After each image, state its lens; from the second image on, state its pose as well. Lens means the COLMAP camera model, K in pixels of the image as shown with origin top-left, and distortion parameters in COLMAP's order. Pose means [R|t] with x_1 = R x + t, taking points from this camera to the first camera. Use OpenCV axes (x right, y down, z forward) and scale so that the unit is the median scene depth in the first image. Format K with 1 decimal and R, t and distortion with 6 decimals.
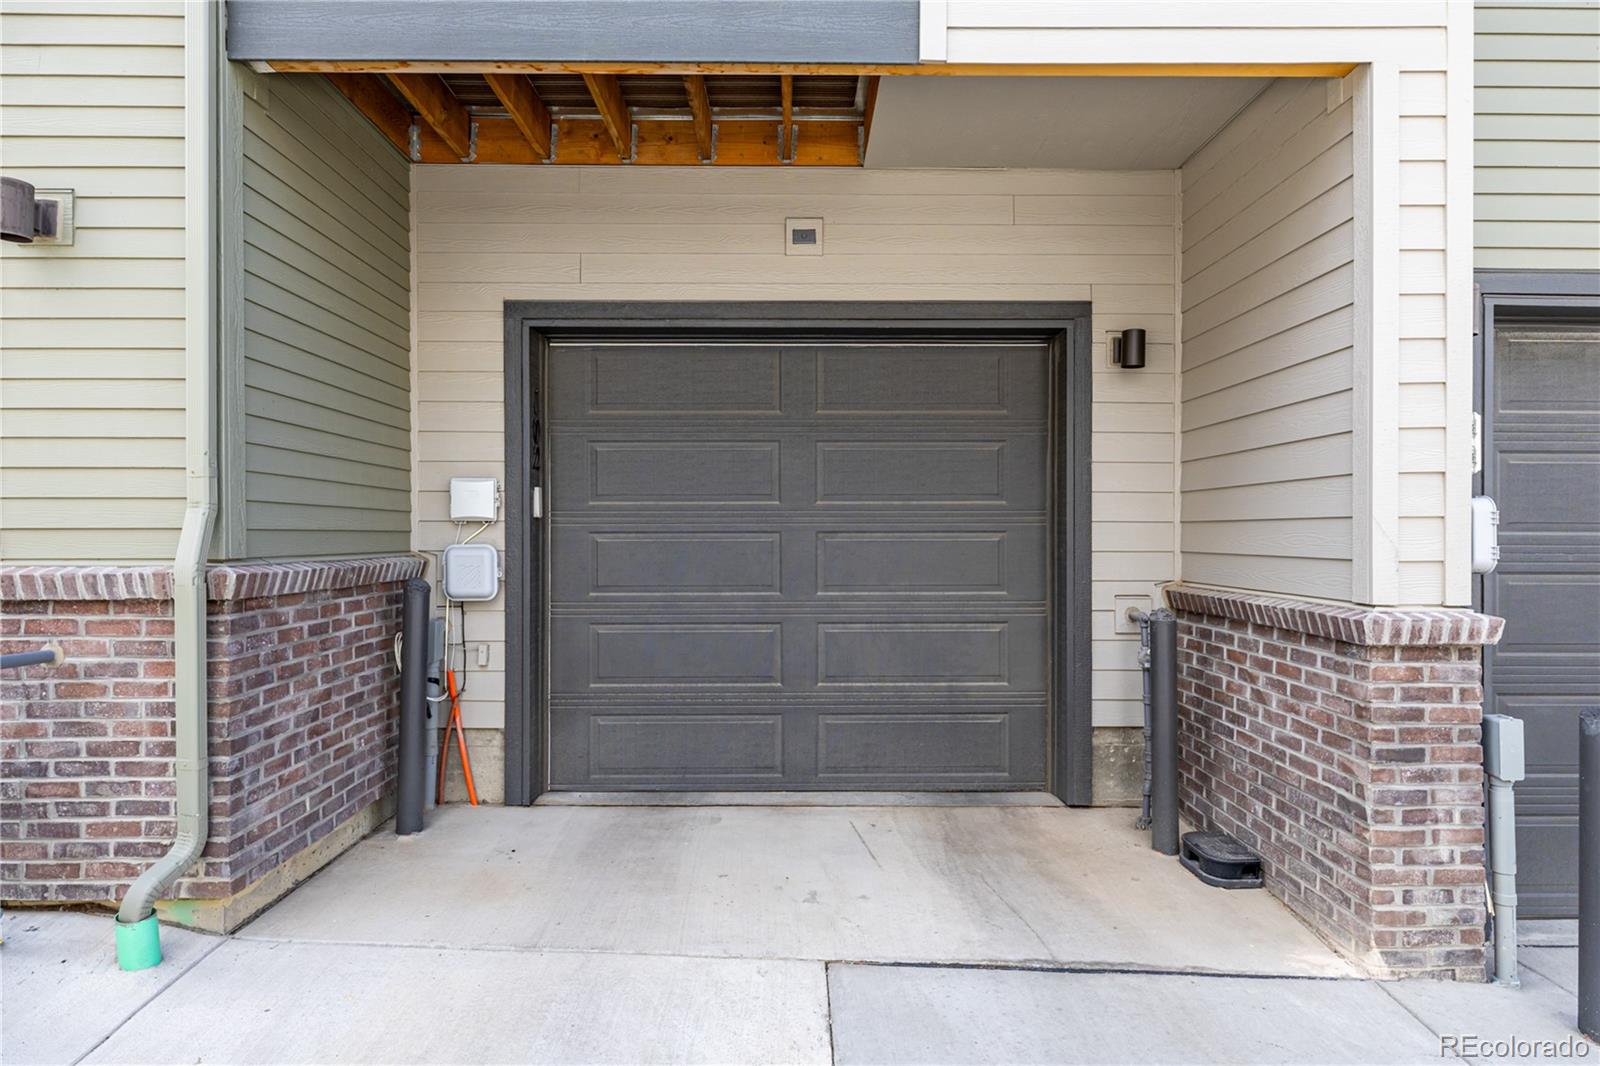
lens RADIAL K [[925.0, 0, 800.0], [0, 925.0, 533.0], [0, 0, 1]] dist [-0.000158, -0.000054]
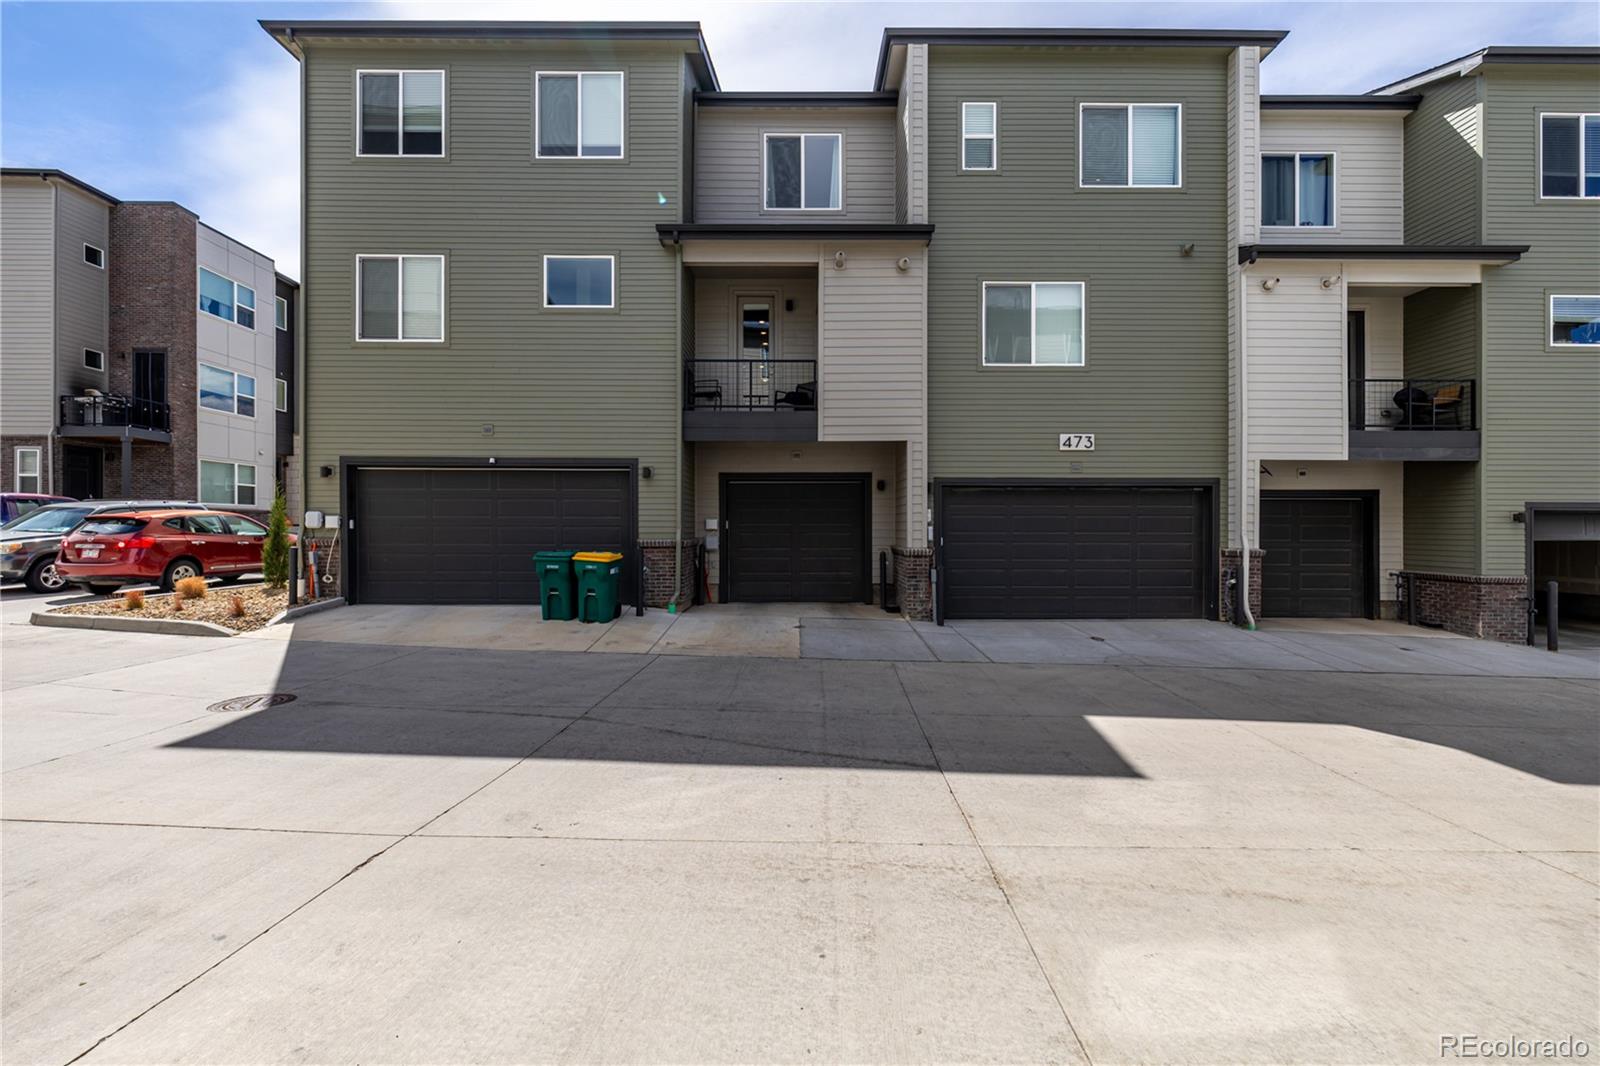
lens RADIAL K [[1107.2, 0, 800.0], [0, 1107.2, 533.0], [0, 0, 1]] dist [0.000183, 0.000031]
pose [[0.999998, 0.000539, 0.001722, 0.013440], [-0.000543, 0.999997, 0.002420, -0.013552], [-0.001721, -0.002421, 0.999996, -4.178304]]
